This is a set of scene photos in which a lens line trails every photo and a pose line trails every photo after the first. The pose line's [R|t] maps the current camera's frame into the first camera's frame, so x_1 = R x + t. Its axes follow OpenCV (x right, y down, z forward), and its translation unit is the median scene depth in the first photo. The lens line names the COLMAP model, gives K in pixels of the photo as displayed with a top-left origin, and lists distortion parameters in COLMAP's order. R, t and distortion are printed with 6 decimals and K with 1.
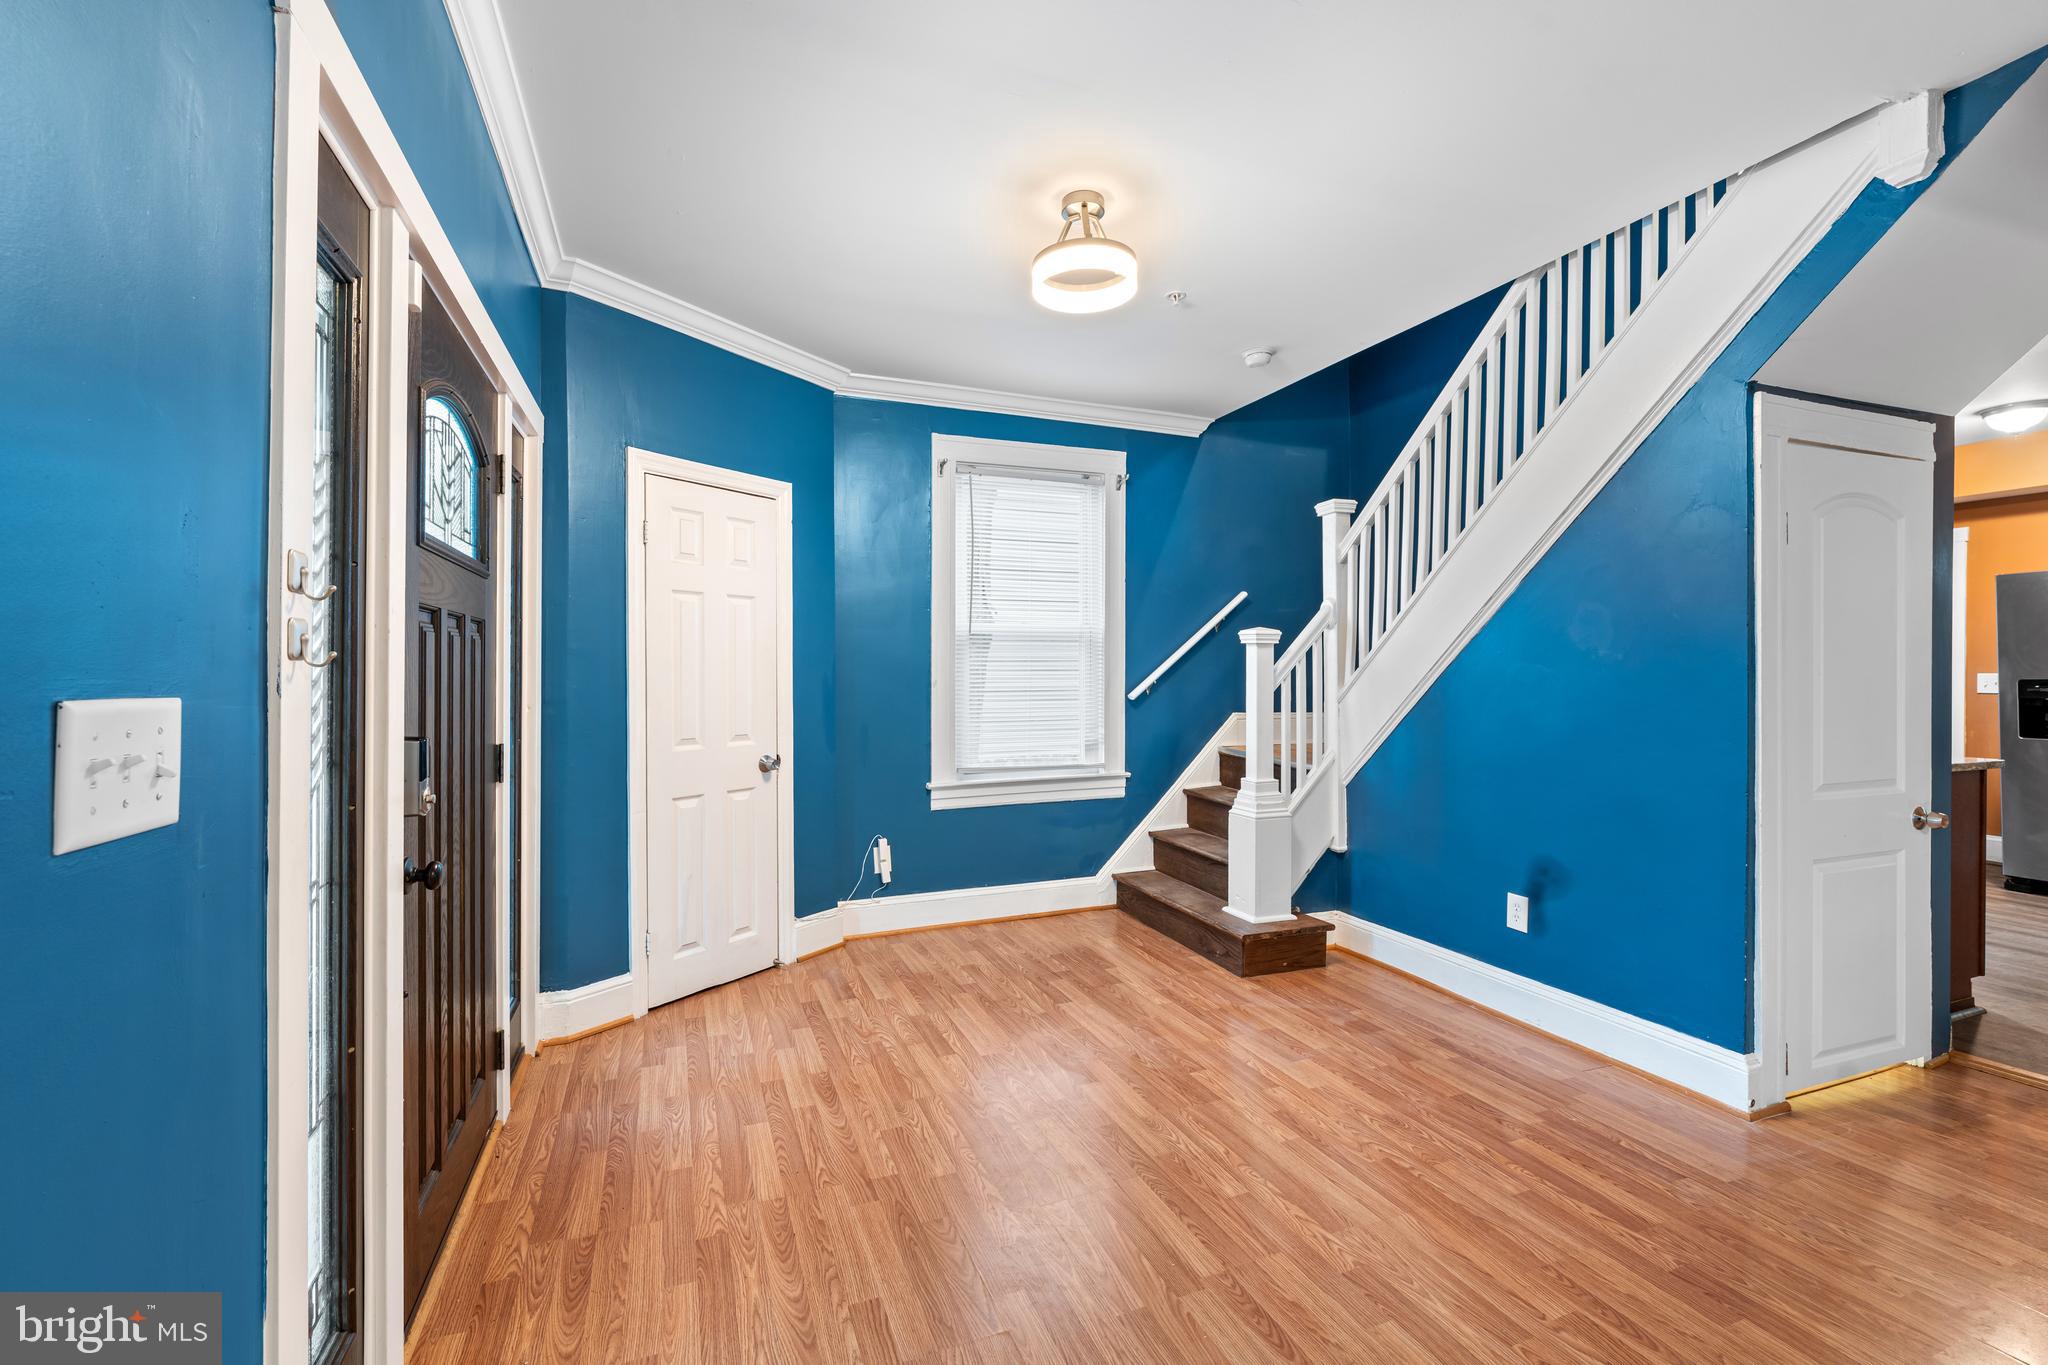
lens RADIAL K [[877.7, 0, 1018.5], [0, 877.7, 674.6], [0, 0, 1]] dist [-0.002730, -0.000086]
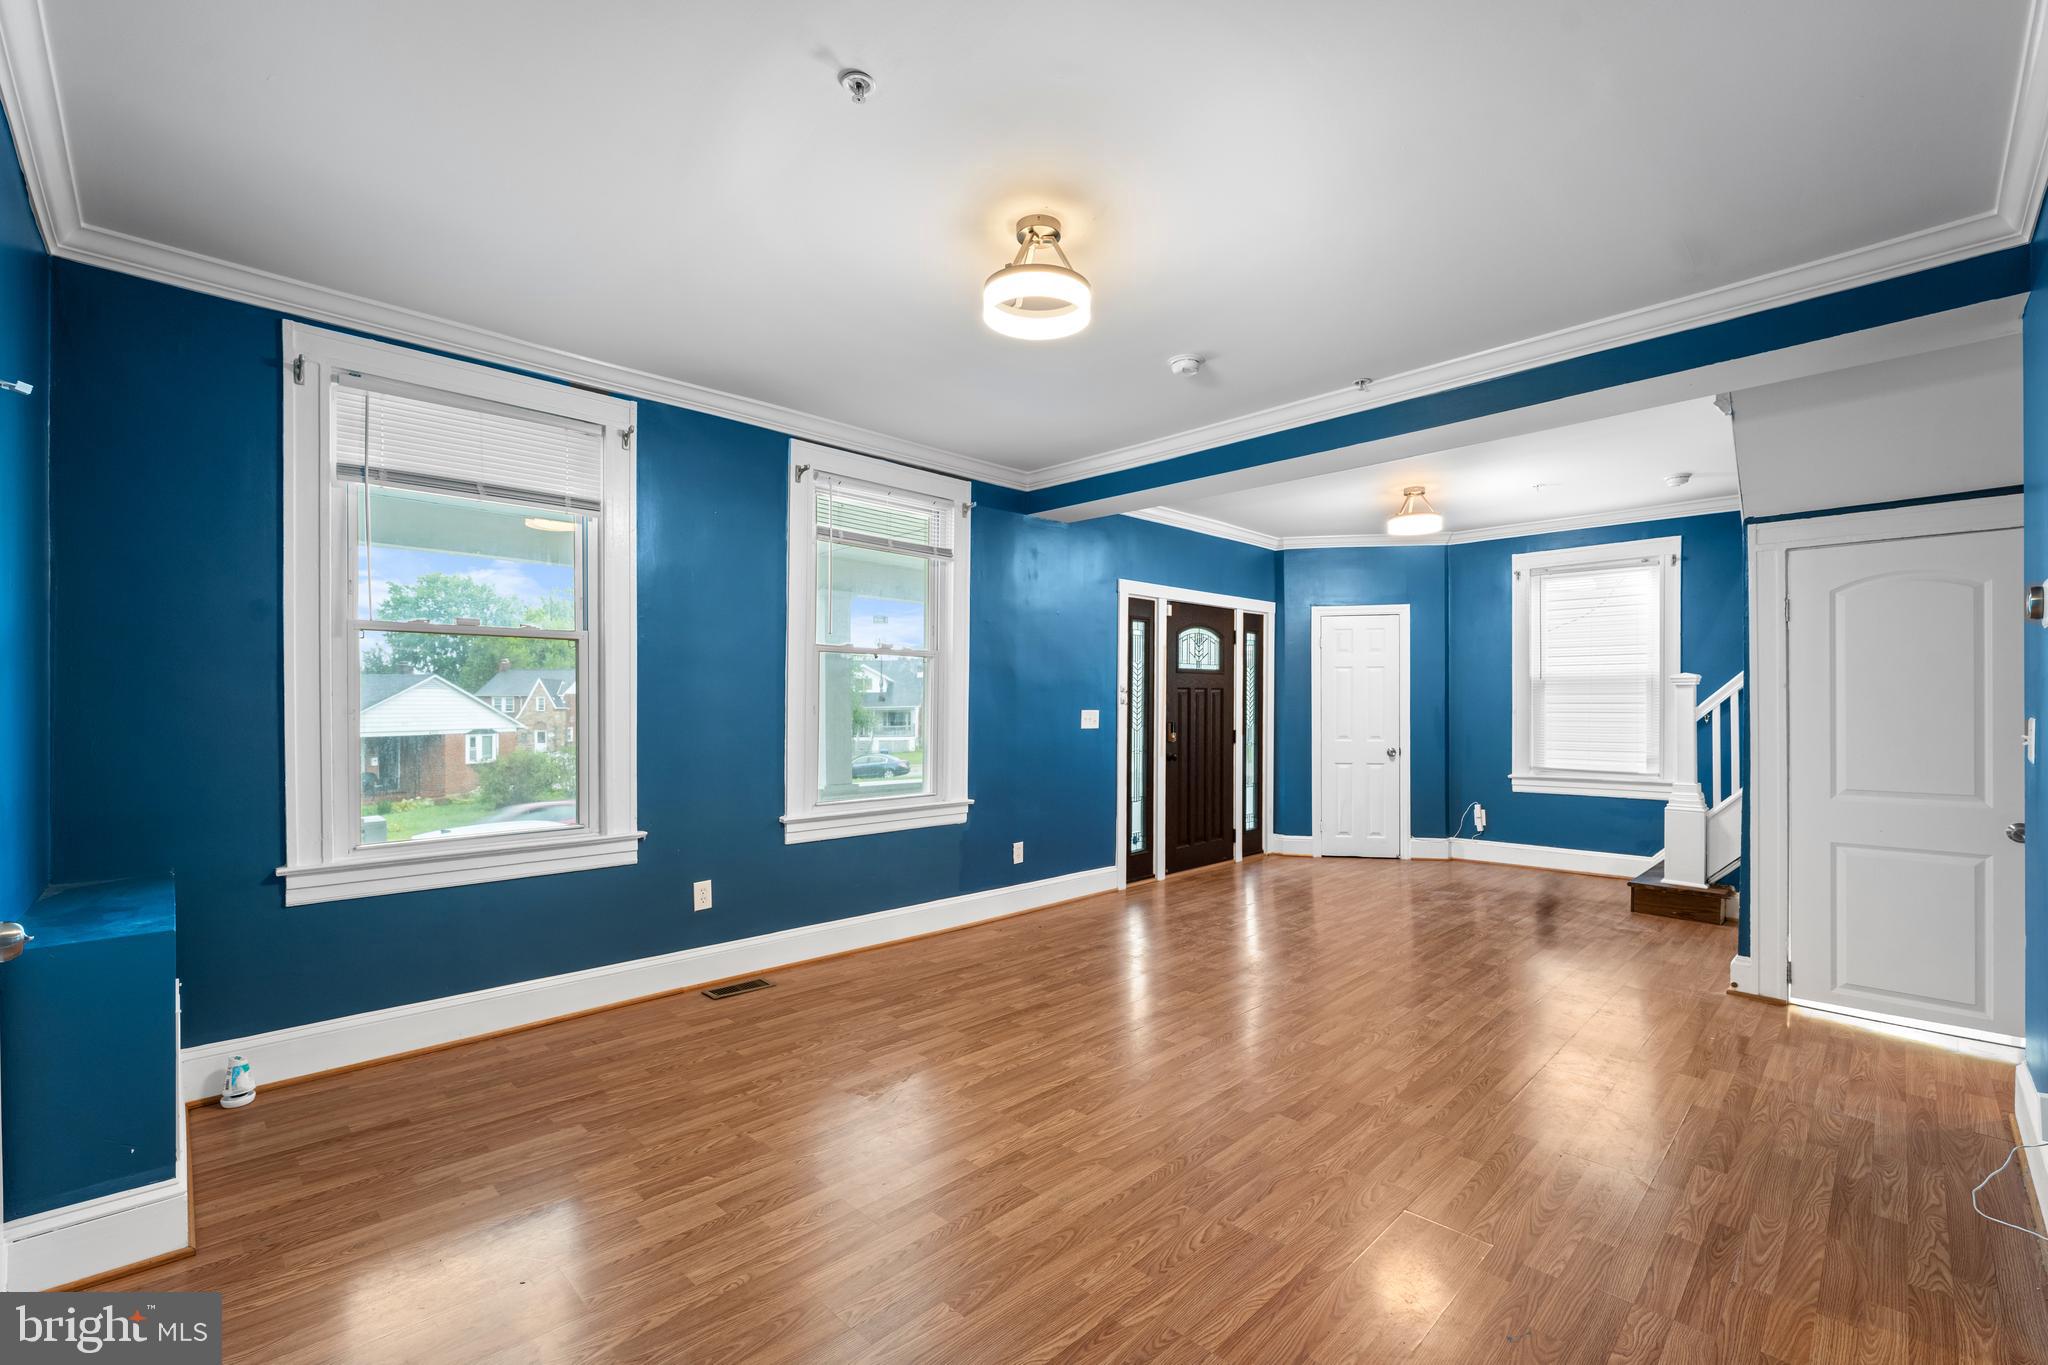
lens RADIAL K [[869.2, 0, 1022.4], [0, 869.2, 704.6], [0, 0, 1]] dist [0.001083, 0.000302]
pose [[0.396079, 0.001326, -0.918215, 1.087841], [-0.000691, 0.999999, 0.001146, -0.005155], [0.918216, 0.000181, 0.396080, -0.481993]]
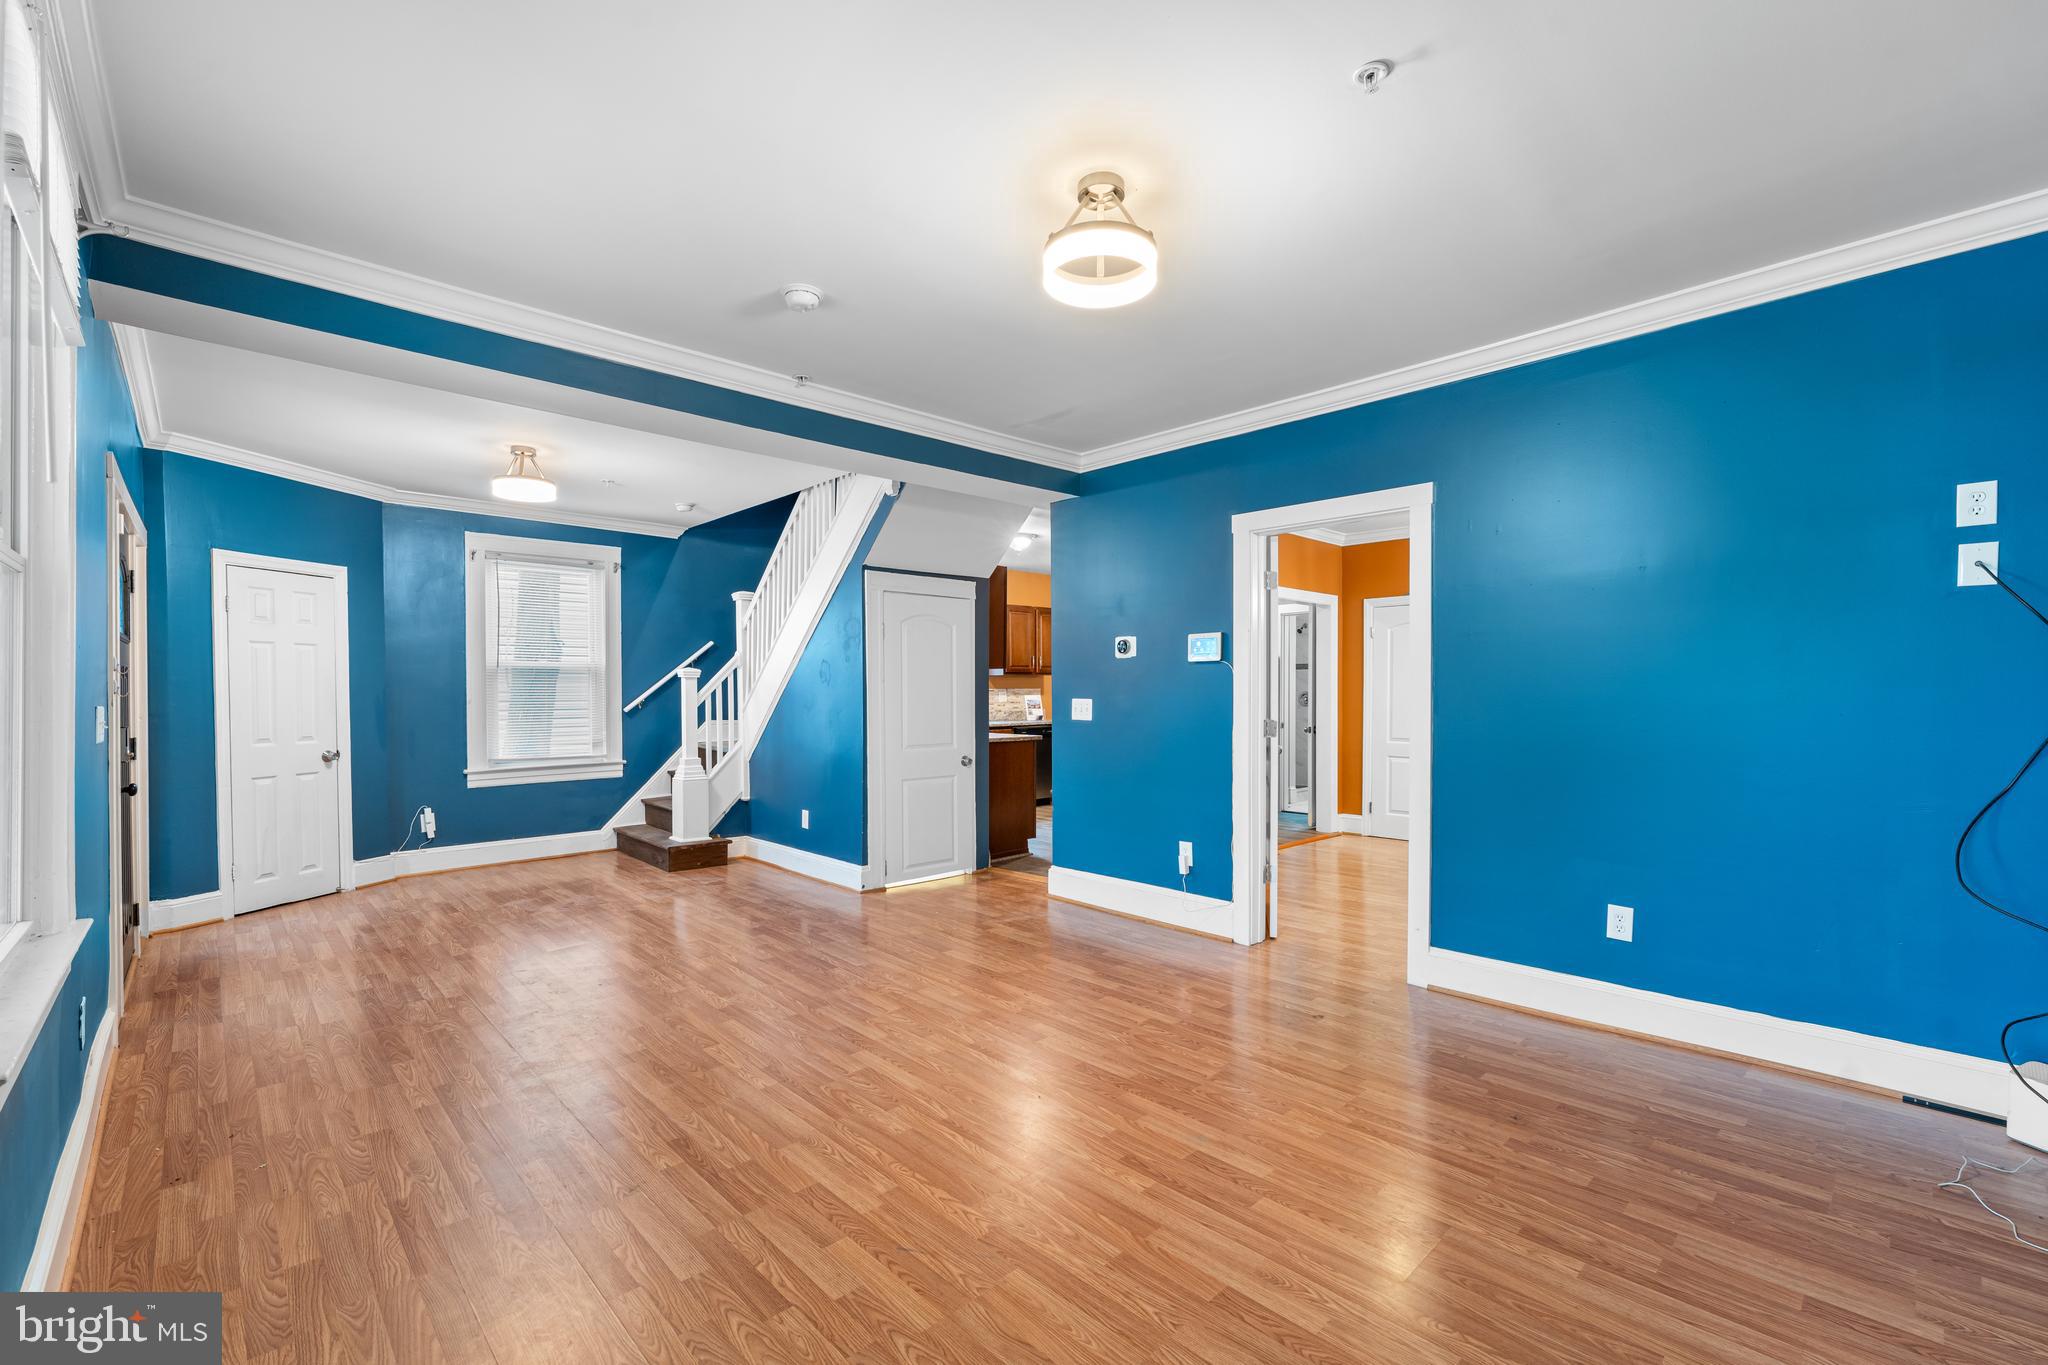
lens RADIAL K [[869.2, 0, 1022.4], [0, 869.2, 704.6], [0, 0, 1]] dist [0.001083, 0.000302]
pose [[0.928730, -0.005949, 0.370708, 0.244371], [0.000943, 0.999906, 0.013682, -0.004903], [-0.370754, -0.012357, 0.928649, -0.758691]]
